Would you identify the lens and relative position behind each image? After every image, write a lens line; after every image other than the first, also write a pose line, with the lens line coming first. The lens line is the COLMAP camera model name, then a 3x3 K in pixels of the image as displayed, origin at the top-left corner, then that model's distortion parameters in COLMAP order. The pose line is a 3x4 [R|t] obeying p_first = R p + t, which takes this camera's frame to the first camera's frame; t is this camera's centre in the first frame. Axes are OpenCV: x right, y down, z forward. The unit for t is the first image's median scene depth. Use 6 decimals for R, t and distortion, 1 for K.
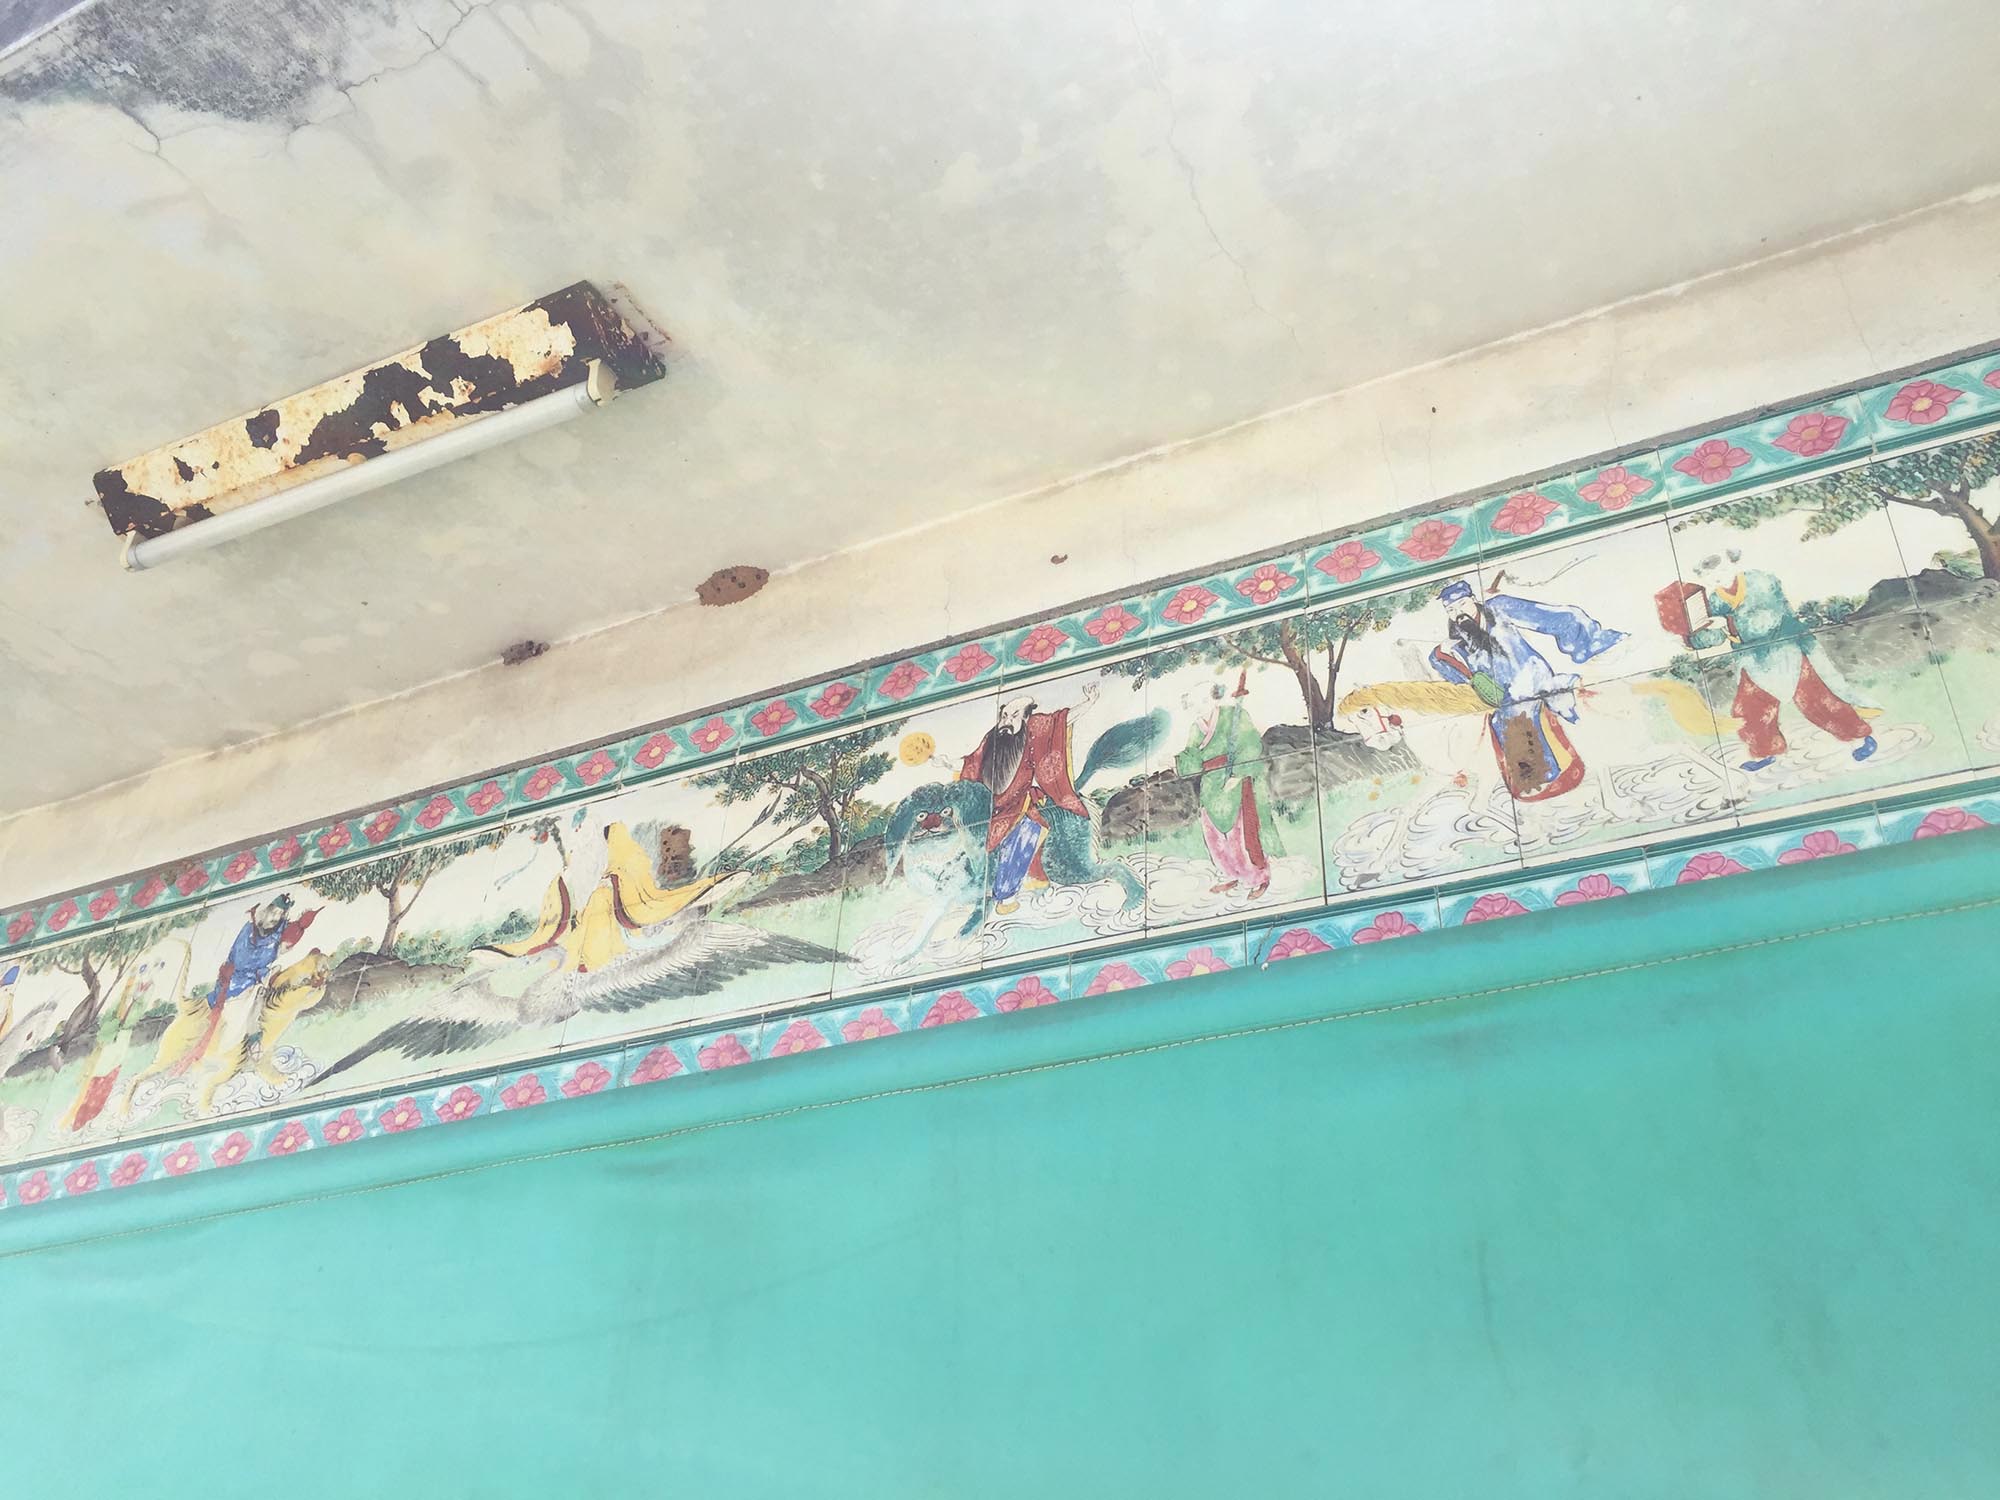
lens RADIAL K [[1707.7, 0, 1011.6], [0, 1707.7, 760.3], [0, 0, 1]] dist [0.083890, -0.129507]
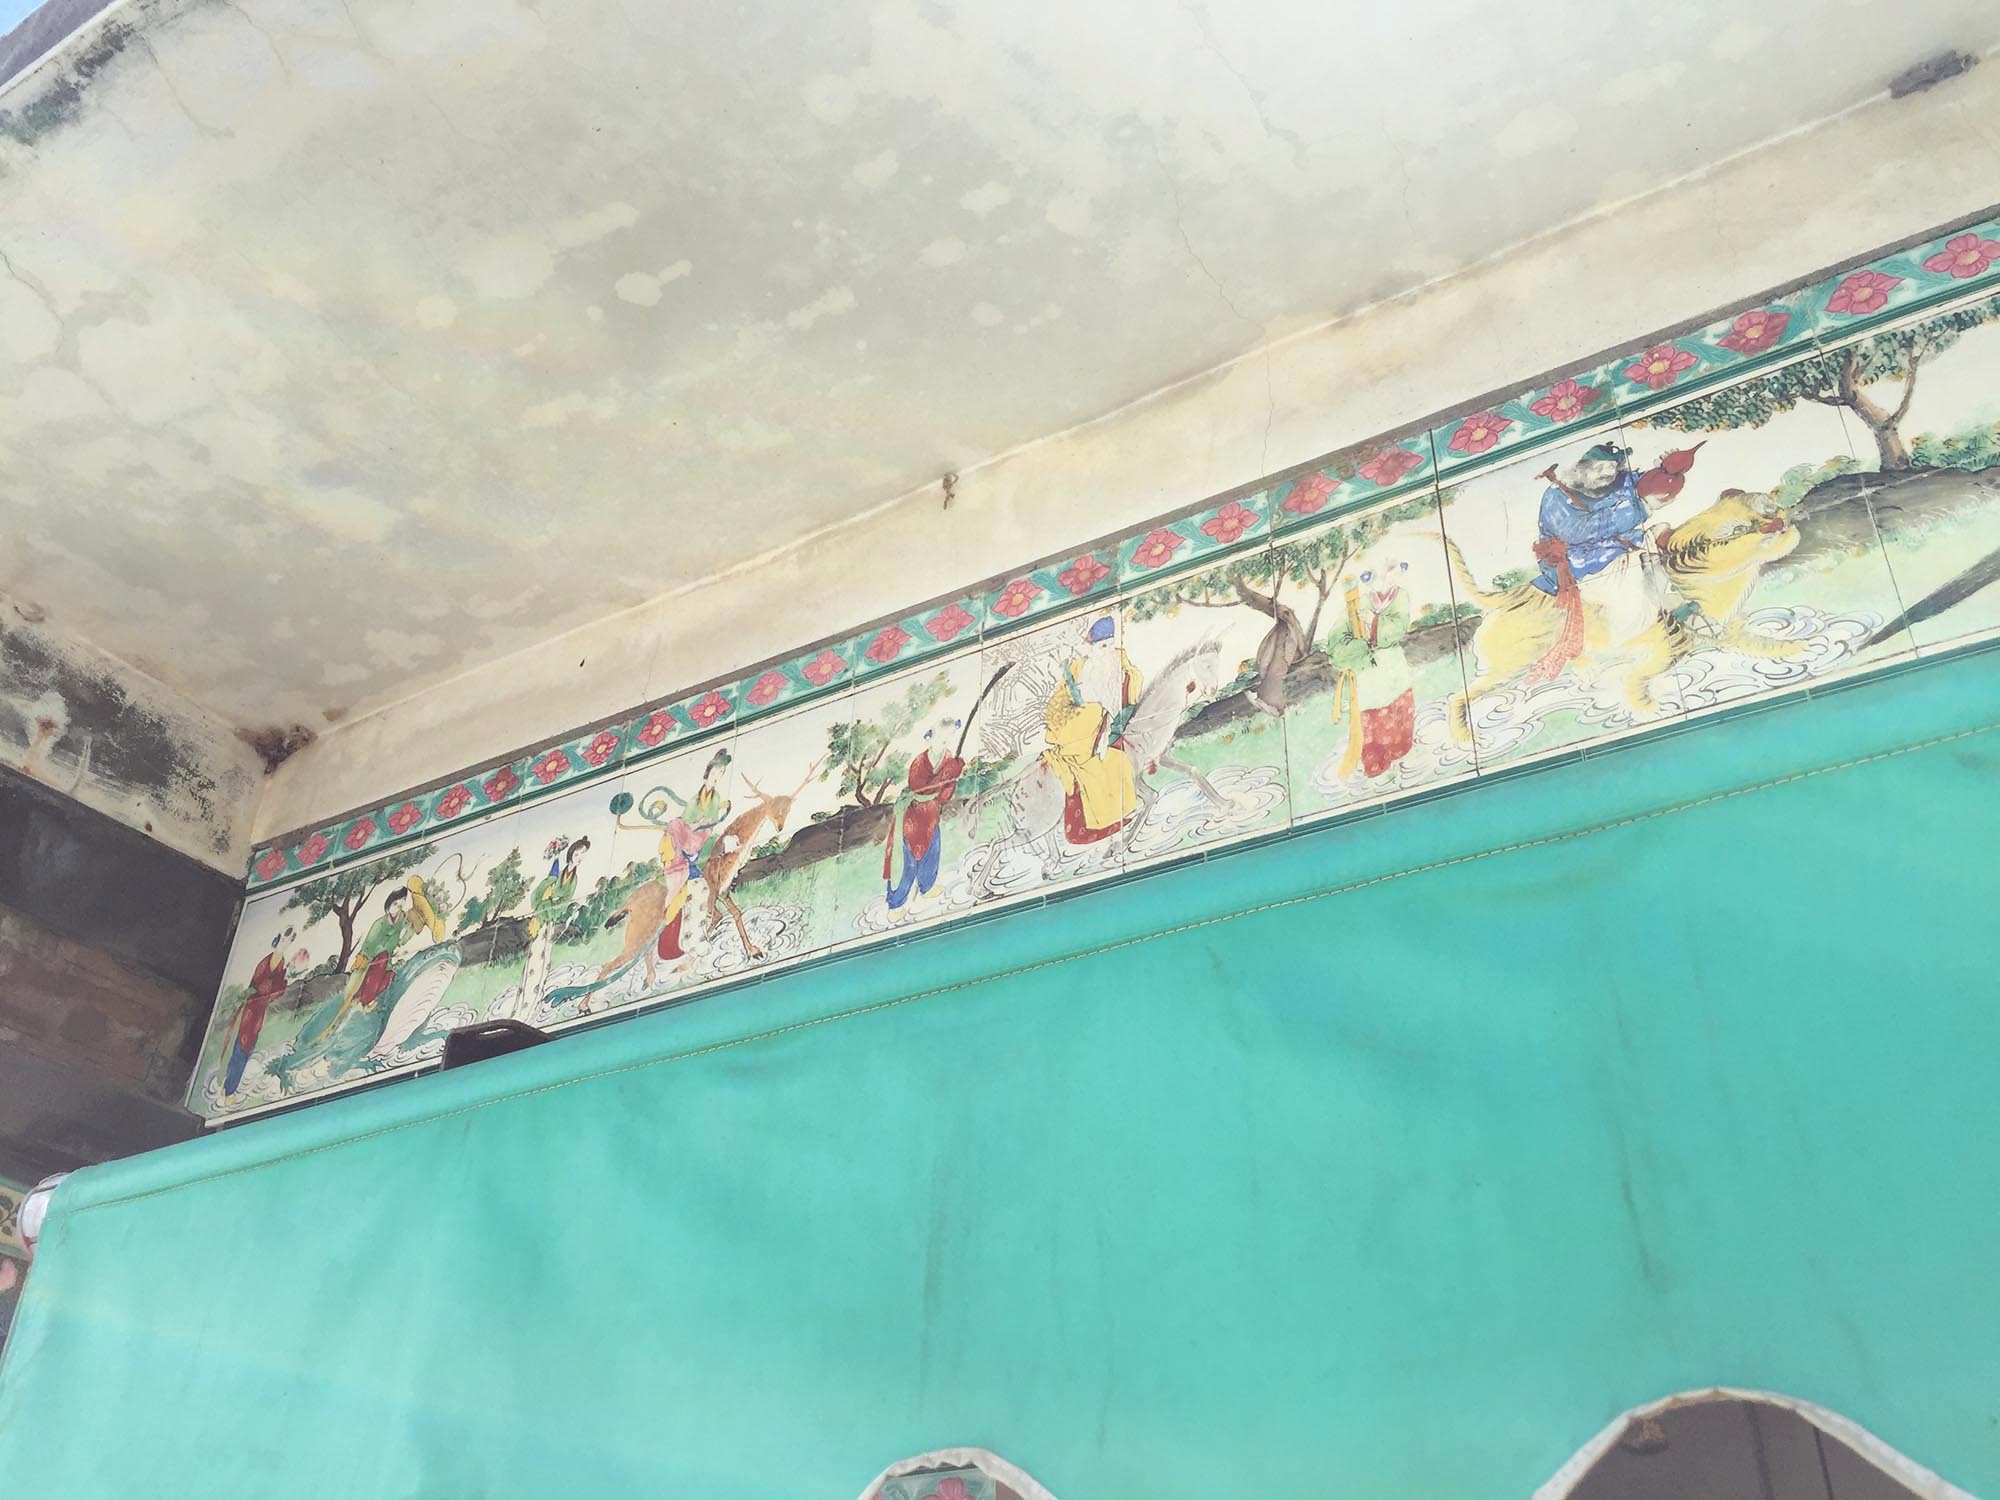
lens RADIAL K [[1707.7, 0, 1011.6], [0, 1707.7, 760.3], [0, 0, 1]] dist [0.083890, -0.129507]
pose [[0.997413, -0.055068, -0.046196, -0.793618], [0.055600, 0.998400, 0.010314, 0.231891], [0.045554, -0.012856, 0.998879, 0.350092]]
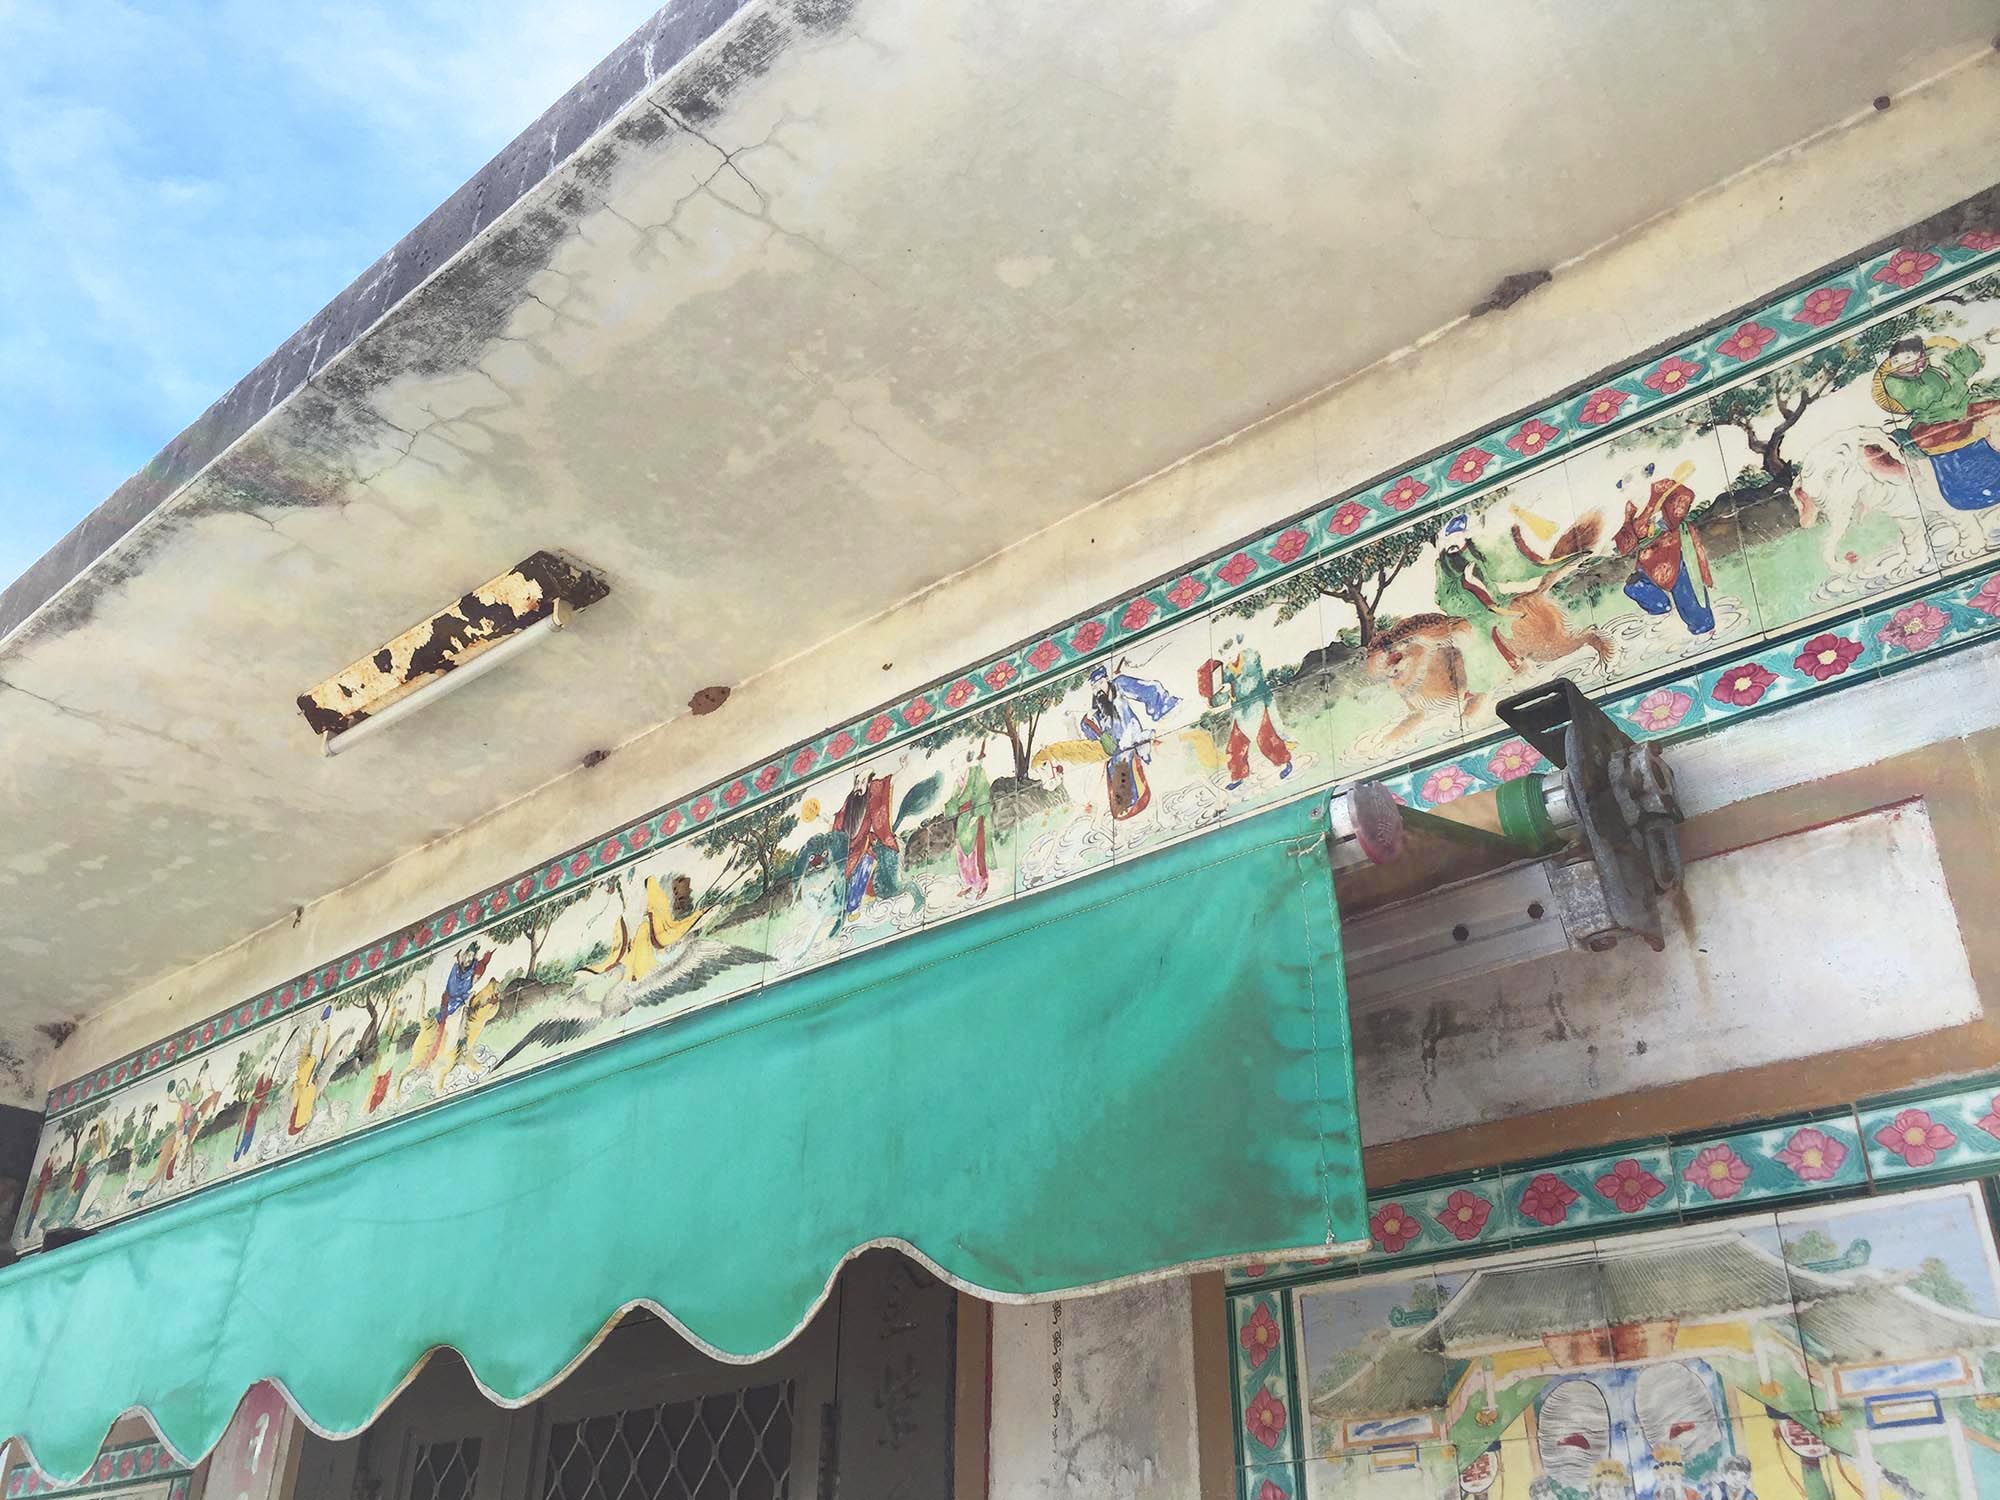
lens RADIAL K [[1707.7, 0, 1011.6], [0, 1707.7, 760.3], [0, 0, 1]] dist [0.083890, -0.129507]
pose [[0.969901, -0.139481, -0.199592, 0.426569], [0.152345, 0.987035, 0.050535, -0.100296], [0.189956, -0.079421, 0.978575, -0.429631]]
